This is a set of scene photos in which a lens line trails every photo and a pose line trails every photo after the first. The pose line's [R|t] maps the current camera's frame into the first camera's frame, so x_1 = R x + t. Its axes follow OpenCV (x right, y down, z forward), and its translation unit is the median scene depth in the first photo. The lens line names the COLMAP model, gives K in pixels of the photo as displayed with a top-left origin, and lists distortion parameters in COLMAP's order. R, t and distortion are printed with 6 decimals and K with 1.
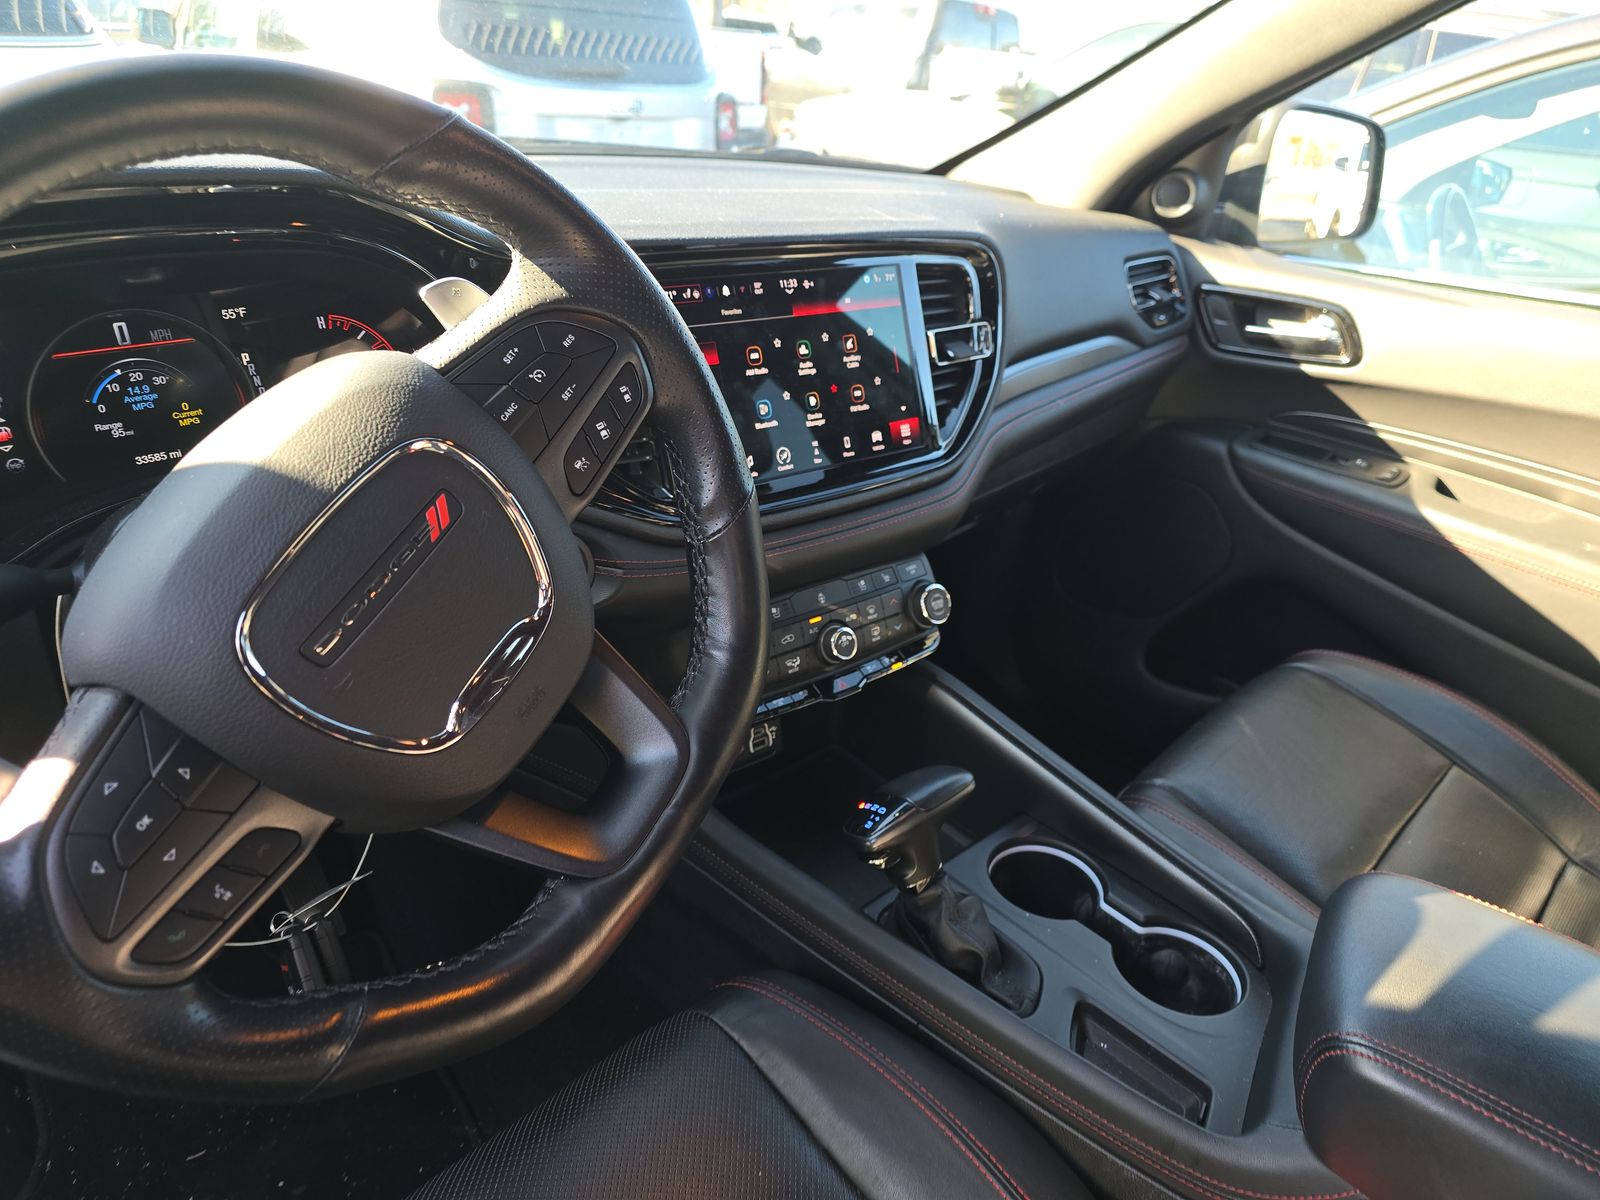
lens RADIAL K [[1094.4, 0, 799.3], [0, 1094.4, 601.9], [0, 0, 1]] dist [0.066696, -0.063897]
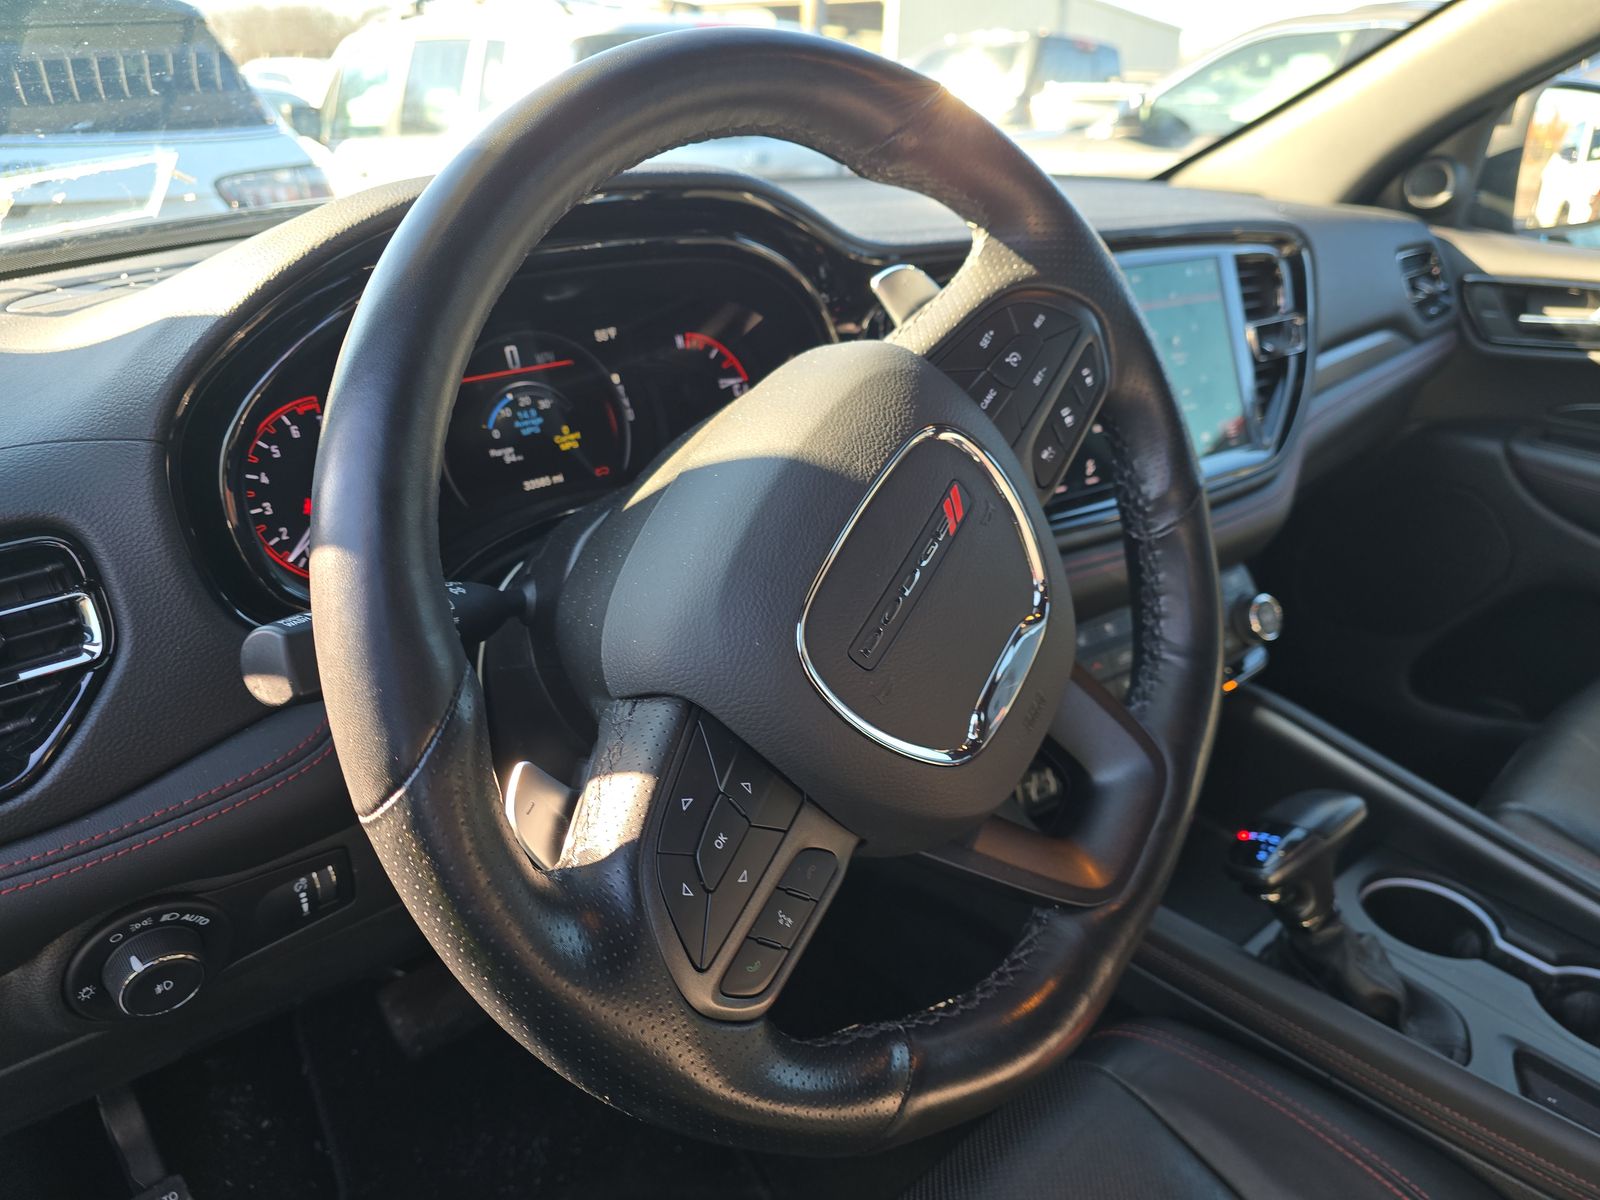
lens RADIAL K [[1112.7, 0, 801.0], [0, 1112.7, 602.8], [0, 0, 1]] dist [0.036528, -0.029028]
pose [[0.996157, -0.039047, -0.078403, -0.275025], [0.035428, 0.998265, -0.047036, 0.029172], [0.080104, 0.044078, 0.995811, 0.046221]]
